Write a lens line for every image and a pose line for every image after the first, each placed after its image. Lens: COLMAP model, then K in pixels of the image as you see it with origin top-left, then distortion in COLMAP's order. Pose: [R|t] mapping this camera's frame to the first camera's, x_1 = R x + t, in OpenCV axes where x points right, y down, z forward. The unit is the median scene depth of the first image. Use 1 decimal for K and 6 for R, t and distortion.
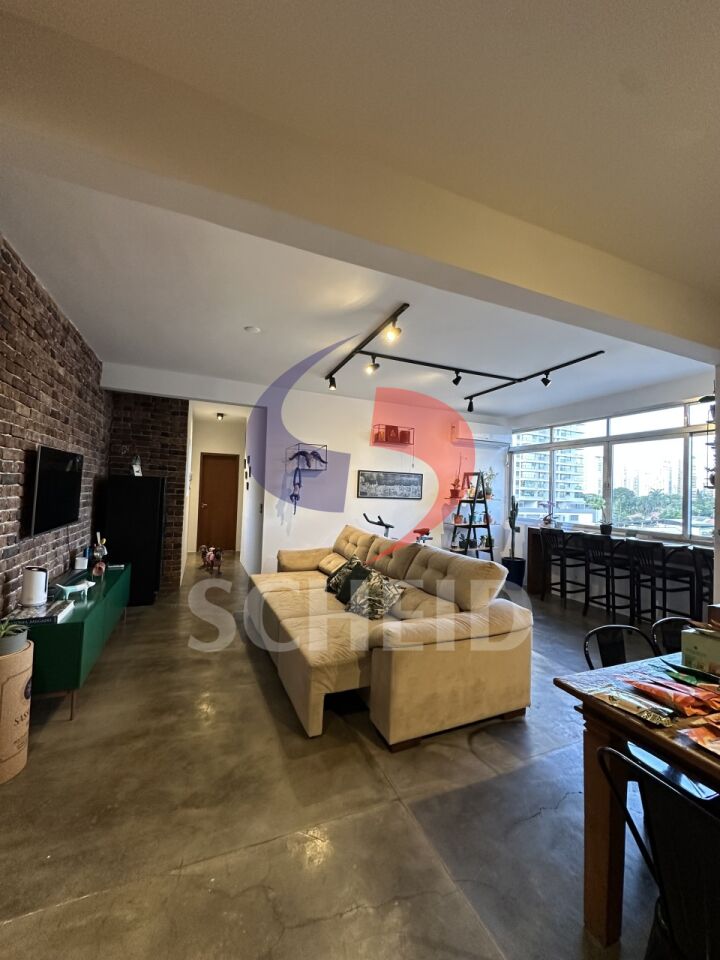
lens RADIAL K [[384.0, 0, 360.0], [0, 384.0, 480.0], [0, 0, 1]] dist [-0.003284, 0.000862]
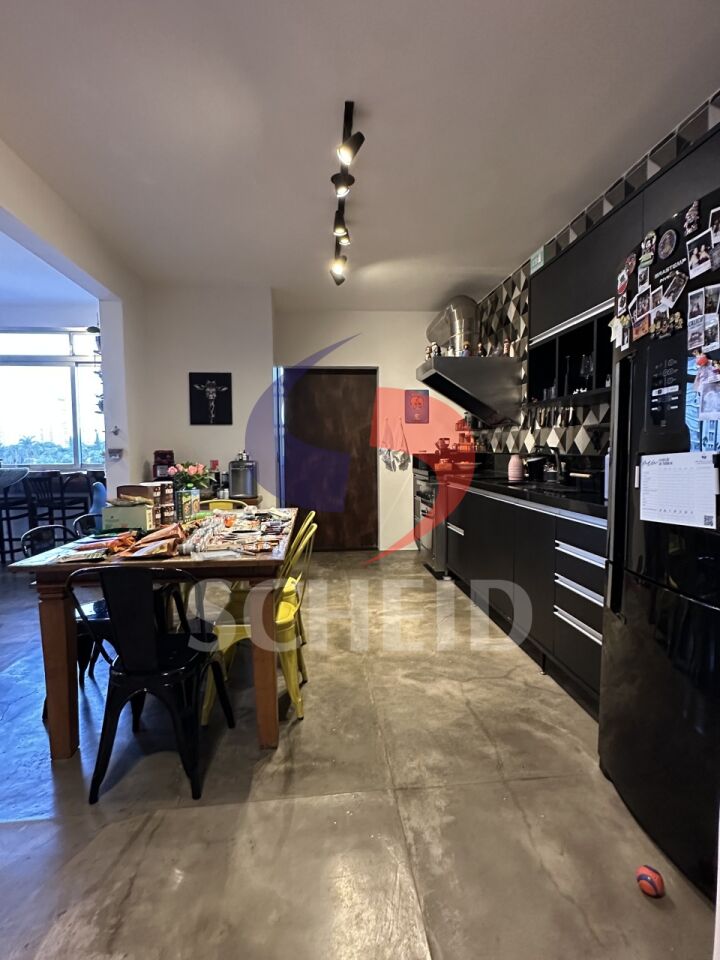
lens RADIAL K [[479.7, 0, 360.0], [0, 479.7, 480.0], [0, 0, 1]] dist [0.000193, -0.000005]
pose [[0.300666, -0.099144, 0.948562, -0.183145], [-0.007409, 0.994309, 0.106274, 0.058622], [-0.953701, -0.038980, 0.298220, -0.129322]]
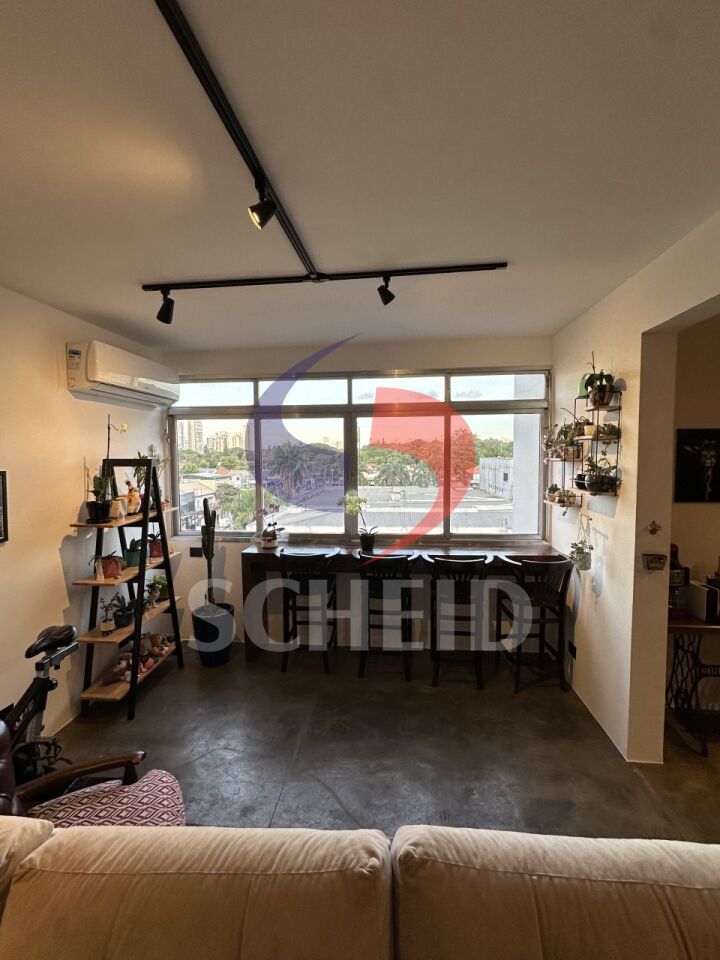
lens RADIAL K [[426.4, 0, 360.0], [0, 426.4, 480.0], [0, 0, 1]] dist [-0.001041, -0.000108]
pose [[0.473616, -0.090845, 0.876034, -0.056749], [0.000607, 0.994700, 0.102822, -0.091876], [-0.880731, -0.048167, 0.471161, 0.969784]]
